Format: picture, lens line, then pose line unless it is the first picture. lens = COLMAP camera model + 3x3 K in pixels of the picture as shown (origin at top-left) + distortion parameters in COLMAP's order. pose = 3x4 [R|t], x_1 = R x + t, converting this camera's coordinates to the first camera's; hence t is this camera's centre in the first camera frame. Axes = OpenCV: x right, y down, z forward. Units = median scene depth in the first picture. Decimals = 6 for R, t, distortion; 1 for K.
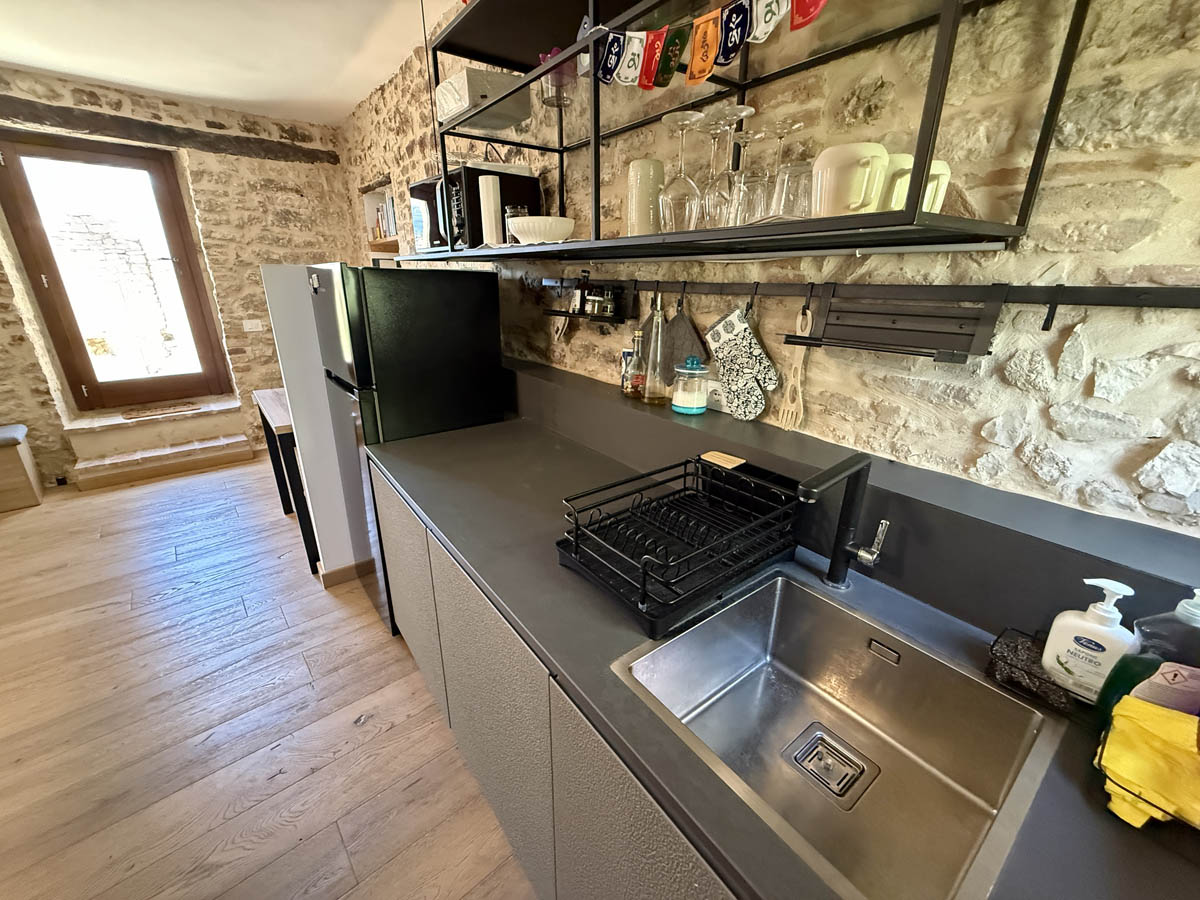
lens RADIAL K [[479.3, 0, 601.2], [0, 479.3, 451.0], [0, 0, 1]] dist [-0.000014, -0.000297]
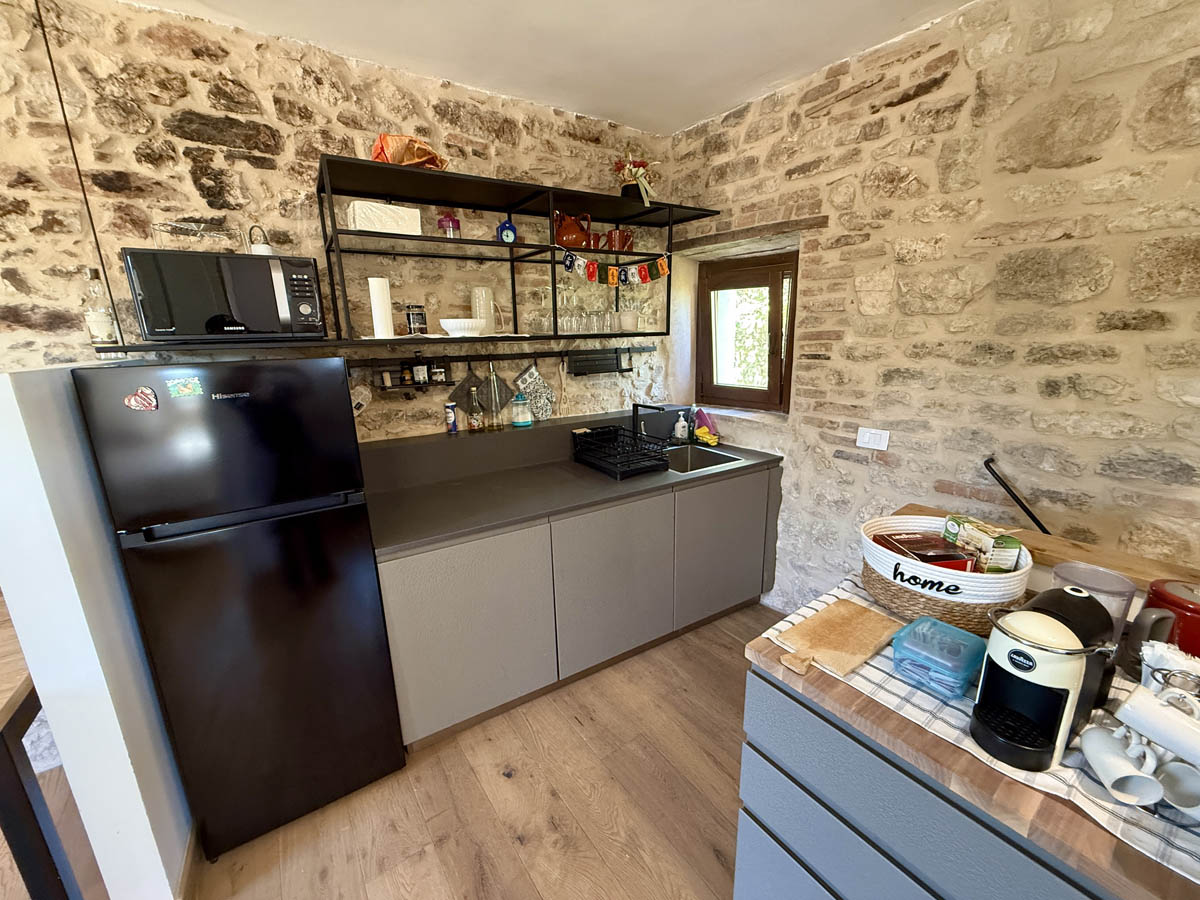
lens RADIAL K [[479.3, 0, 599.0], [0, 479.3, 450.0], [0, 0, 1]] dist [-0.000014, -0.000297]
pose [[0.100100, -0.249135, 0.963282, -0.730015], [0.358392, 0.912185, 0.198678, -0.120747], [-0.928189, 0.325345, 0.180598, 0.224424]]
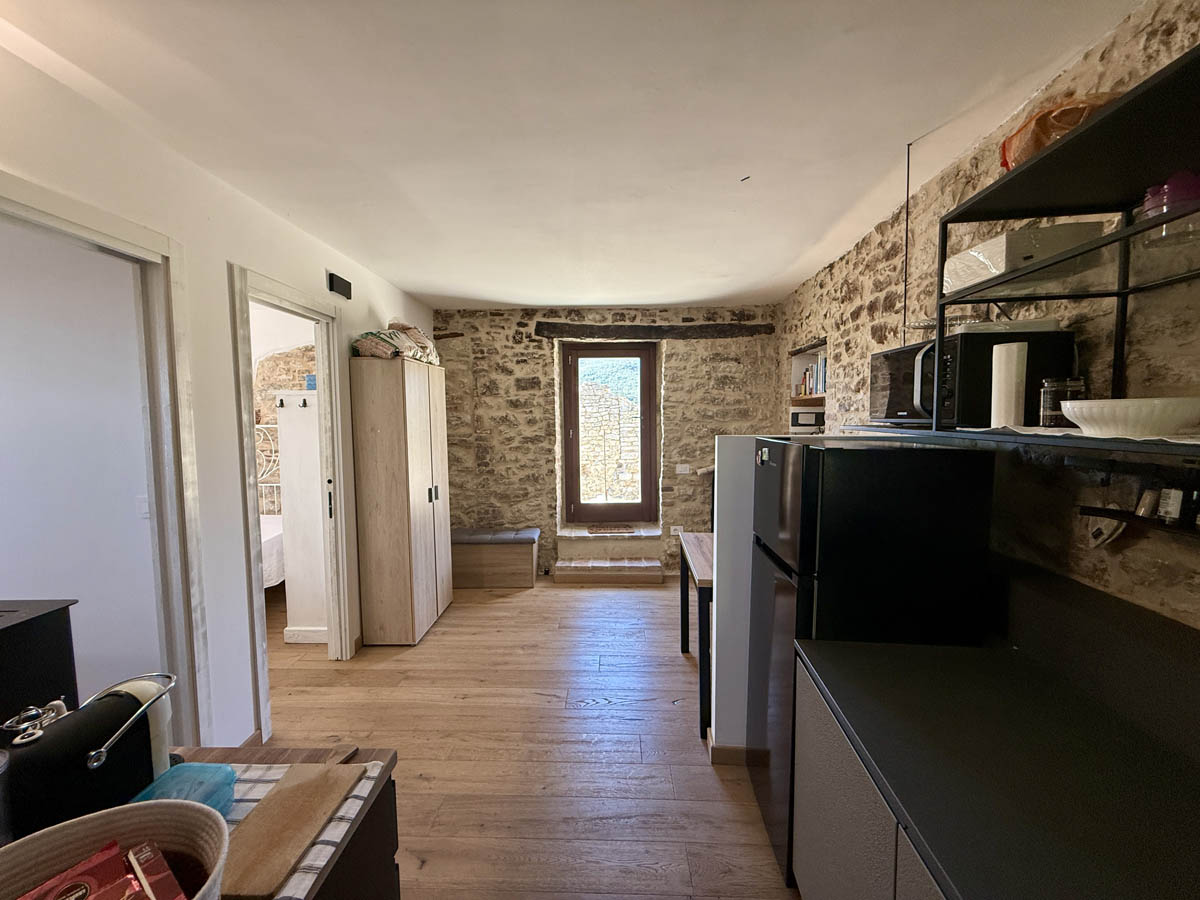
lens RADIAL K [[479.3, 0, 599.4], [0, 479.3, 448.7], [0, 0, 1]] dist [-0.000014, -0.000297]
pose [[0.728901, 0.029533, -0.683981, -0.095564], [-0.213338, 0.959122, -0.185935, -0.061290], [0.650530, 0.281447, 0.705406, 0.028975]]
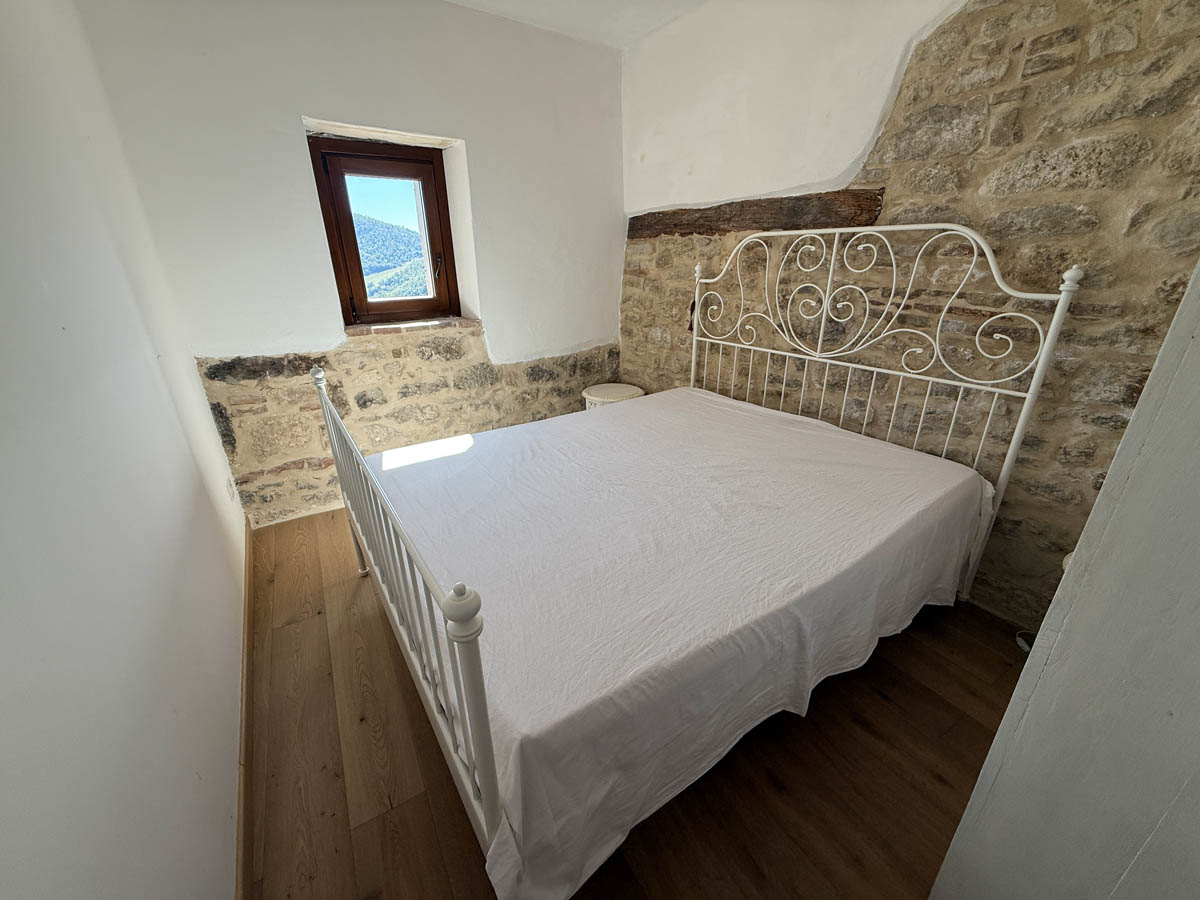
lens RADIAL K [[479.3, 0, 602.6], [0, 479.3, 456.1], [0, 0, 1]] dist [-0.000014, -0.000297]
pose [[-0.127656, 0.359547, -0.924354, -0.439529], [-0.325429, 0.865199, 0.381481, -0.054729], [0.936910, 0.349510, 0.006559, 0.062555]]
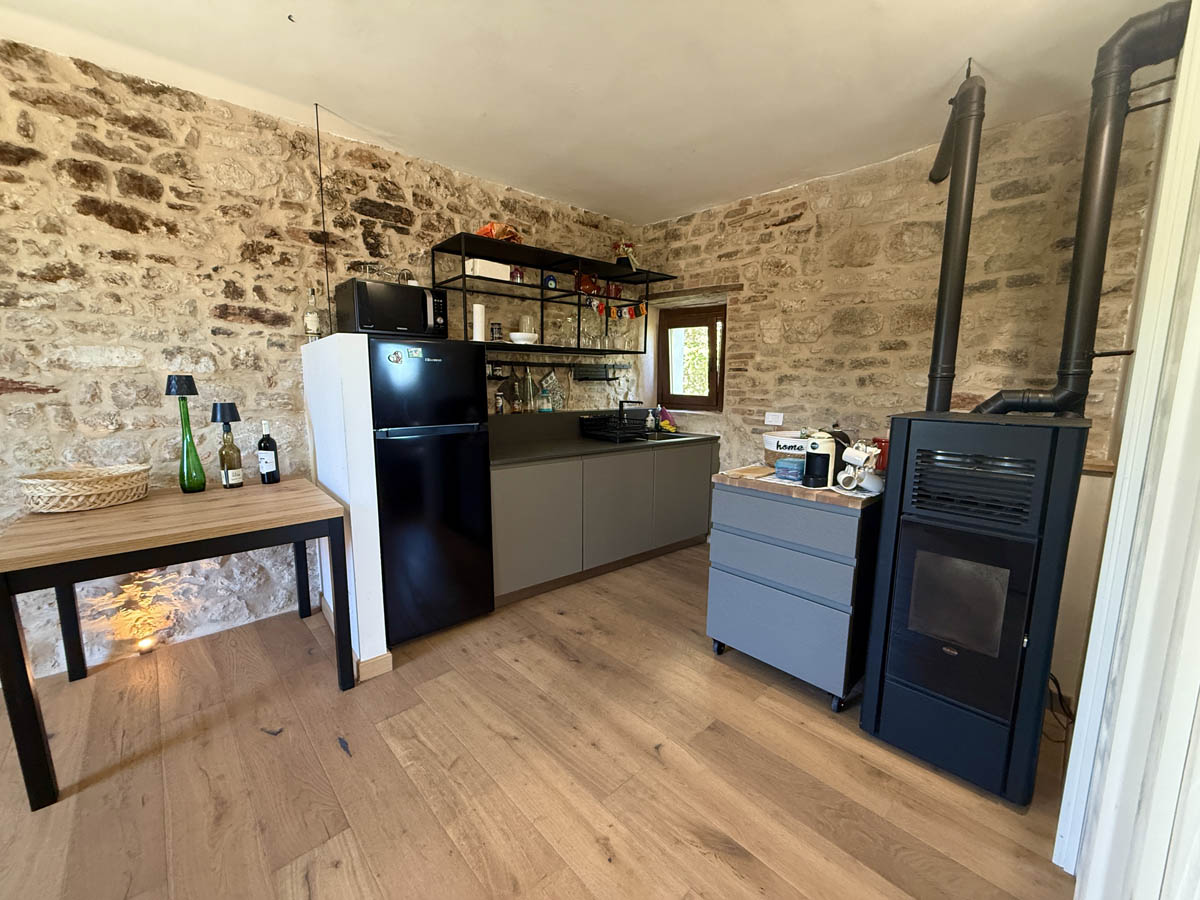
lens RADIAL K [[479.3, 0, 600.1], [0, 479.3, 450.9], [0, 0, 1]] dist [-0.000014, -0.000297]
pose [[-0.036125, -0.154597, 0.987317, -1.136443], [0.330113, 0.930658, 0.157803, -0.094578], [-0.943250, 0.331627, 0.017414, 0.370932]]
